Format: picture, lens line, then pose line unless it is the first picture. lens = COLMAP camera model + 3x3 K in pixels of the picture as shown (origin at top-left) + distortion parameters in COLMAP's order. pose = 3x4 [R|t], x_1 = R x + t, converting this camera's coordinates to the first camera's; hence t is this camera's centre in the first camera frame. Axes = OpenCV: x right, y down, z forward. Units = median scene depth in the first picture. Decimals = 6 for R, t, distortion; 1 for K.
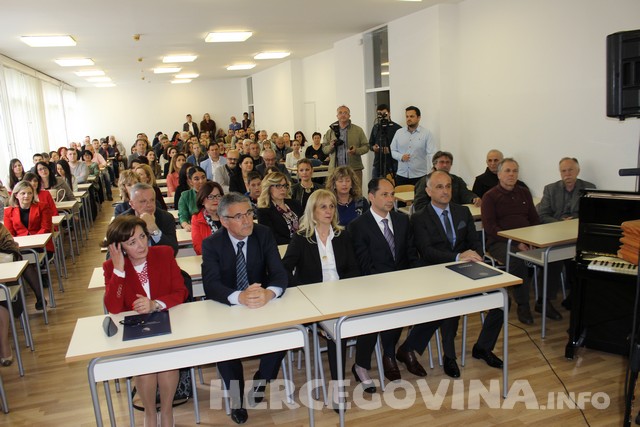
lens RADIAL K [[530.4, 0, 320.0], [0, 530.4, 213.5], [0, 0, 1]] dist [-0.162417, 0.144000]
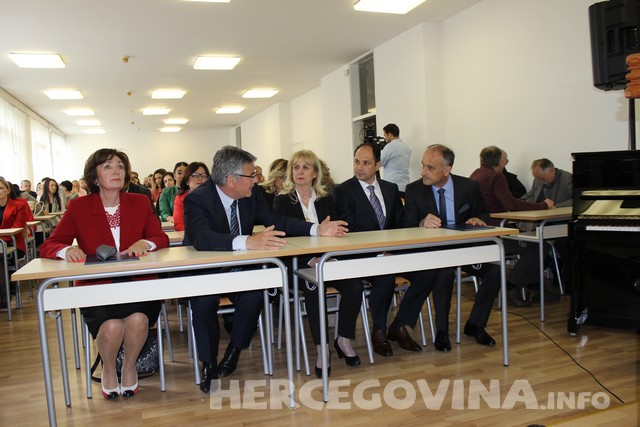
lens RADIAL K [[530.4, 0, 320.0], [0, 530.4, 213.5], [0, 0, 1]] dist [-0.162417, 0.144000]
pose [[0.999774, 0.004603, 0.020745, 0.010697], [-0.001817, 0.991202, -0.132343, 0.173356], [-0.021171, 0.132275, 0.990987, 0.058613]]
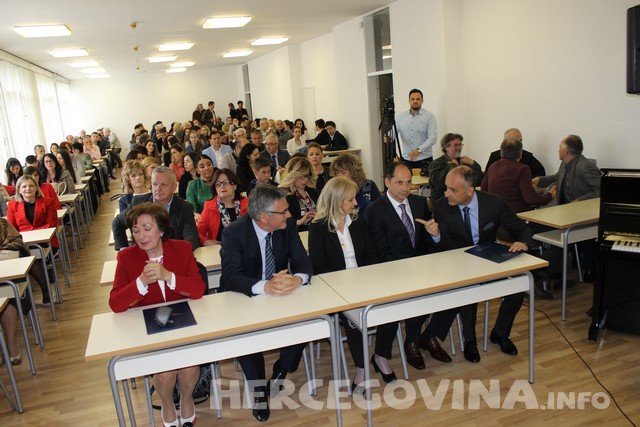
lens RADIAL K [[530.4, 0, 320.0], [0, 530.4, 213.5], [0, 0, 1]] dist [-0.162417, 0.144000]
pose [[0.999640, -0.025881, 0.007137, -0.034300], [0.025698, 0.999363, 0.024750, 0.000719], [-0.007773, -0.024558, 0.999668, 0.025347]]
